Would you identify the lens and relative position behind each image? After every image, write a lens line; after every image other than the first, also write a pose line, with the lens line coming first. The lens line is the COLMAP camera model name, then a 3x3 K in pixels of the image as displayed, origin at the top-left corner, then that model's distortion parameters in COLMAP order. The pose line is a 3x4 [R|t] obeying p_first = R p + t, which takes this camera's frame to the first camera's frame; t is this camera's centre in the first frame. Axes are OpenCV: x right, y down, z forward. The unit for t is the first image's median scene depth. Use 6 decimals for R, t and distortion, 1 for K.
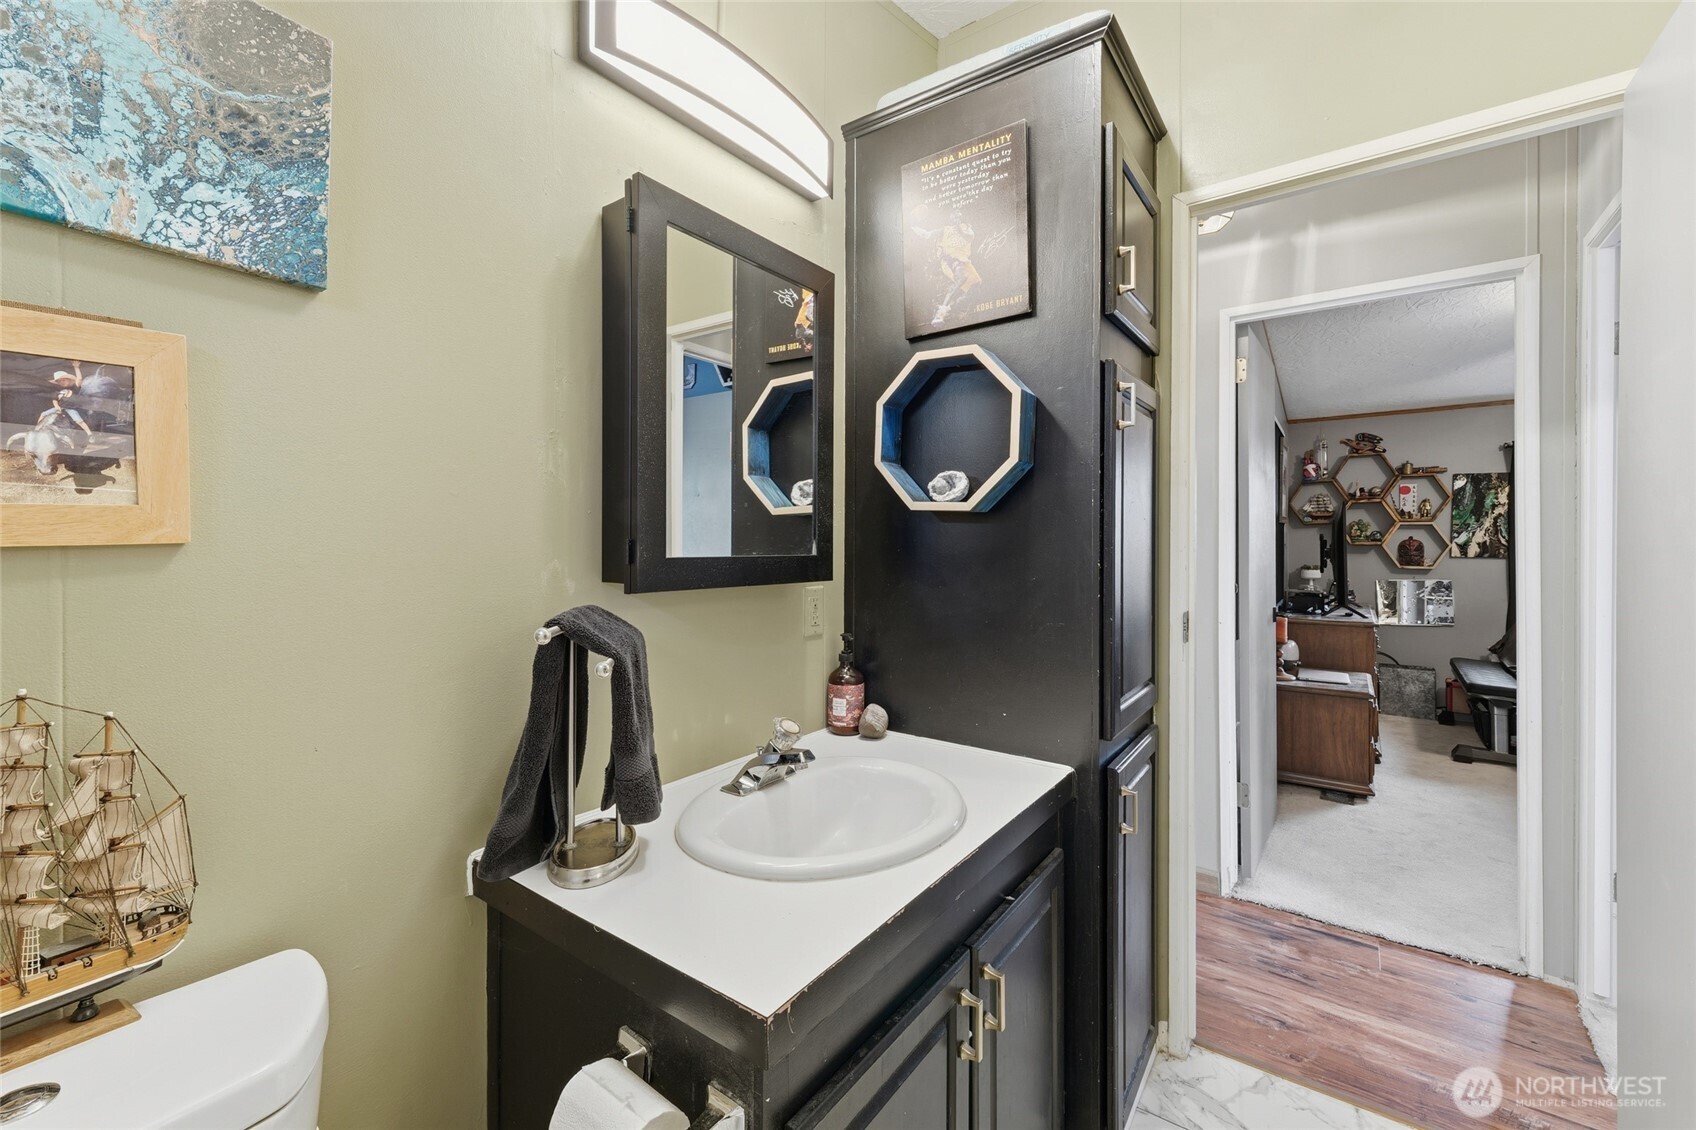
lens RADIAL K [[694.4, 0, 842.6], [0, 694.4, 542.6], [0, 0, 1]] dist [-0.000172, -0.000104]
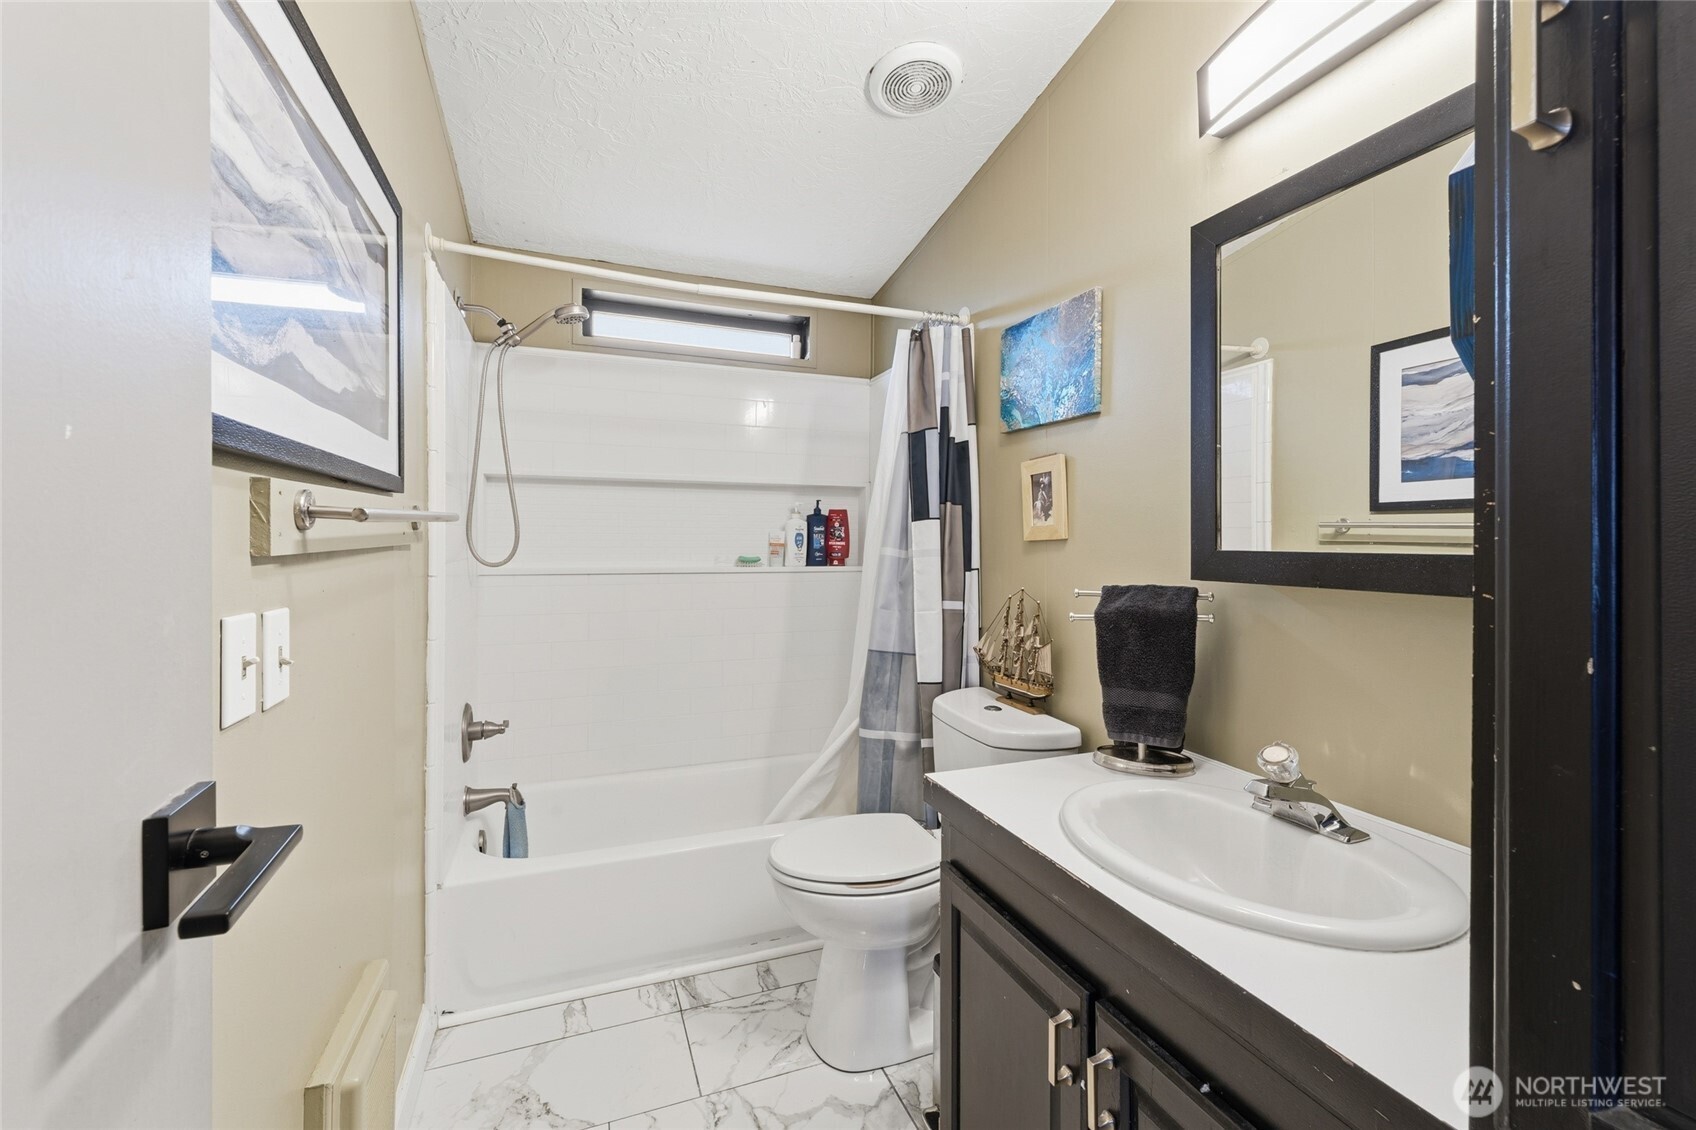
lens RADIAL K [[694.4, 0, 842.6], [0, 694.4, 542.6], [0, 0, 1]] dist [-0.000172, -0.000104]
pose [[-0.533191, -0.001897, -0.845993, 1.508869], [0.000473, 0.999997, -0.002540, 0.017527], [0.845995, -0.001754, -0.533188, 1.634785]]
